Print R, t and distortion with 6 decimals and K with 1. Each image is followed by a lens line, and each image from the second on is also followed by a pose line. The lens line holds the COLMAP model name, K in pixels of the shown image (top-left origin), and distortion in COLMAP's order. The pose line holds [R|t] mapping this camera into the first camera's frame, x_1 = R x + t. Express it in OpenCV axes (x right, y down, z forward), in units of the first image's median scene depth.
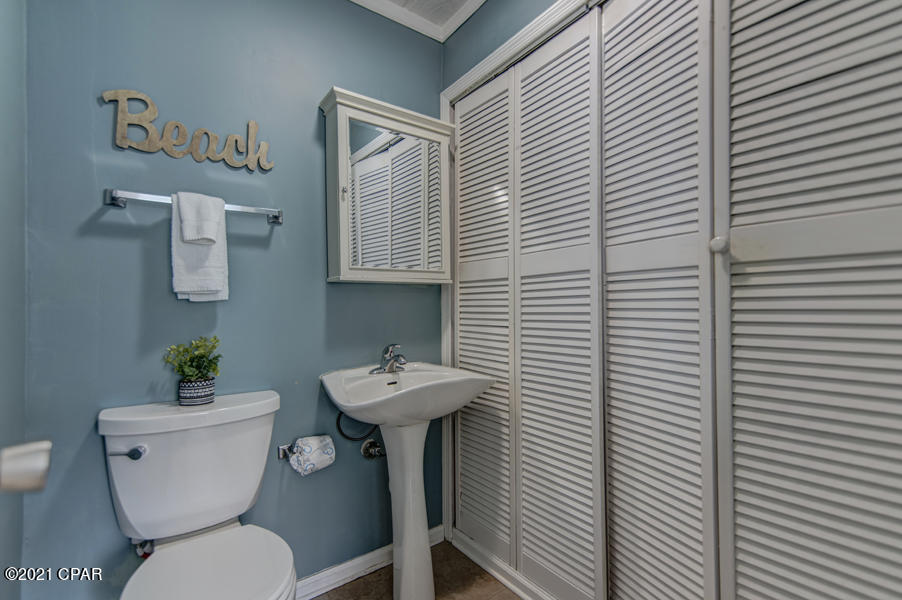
lens RADIAL K [[403.3, 0, 449.2], [0, 403.3, 300.7], [0, 0, 1]] dist [0.022598, -0.001763]
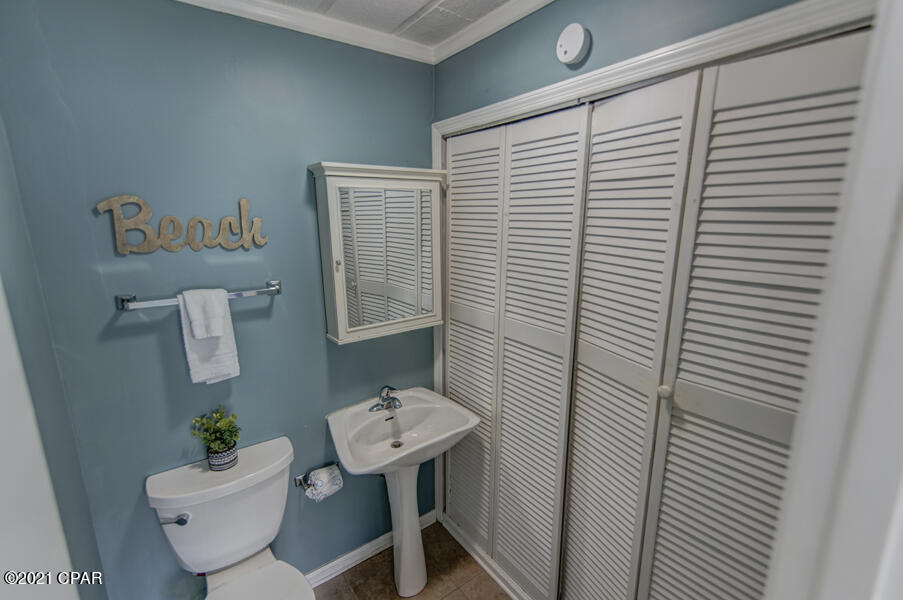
lens RADIAL K [[403.8, 0, 452.1], [0, 403.8, 306.8], [0, 0, 1]] dist [0.022598, -0.001763]
pose [[0.999959, 0.007372, 0.005352, 0.030559], [-0.008420, 0.972183, 0.234069, -0.413480], [-0.003477, -0.234105, 0.972205, -0.044139]]
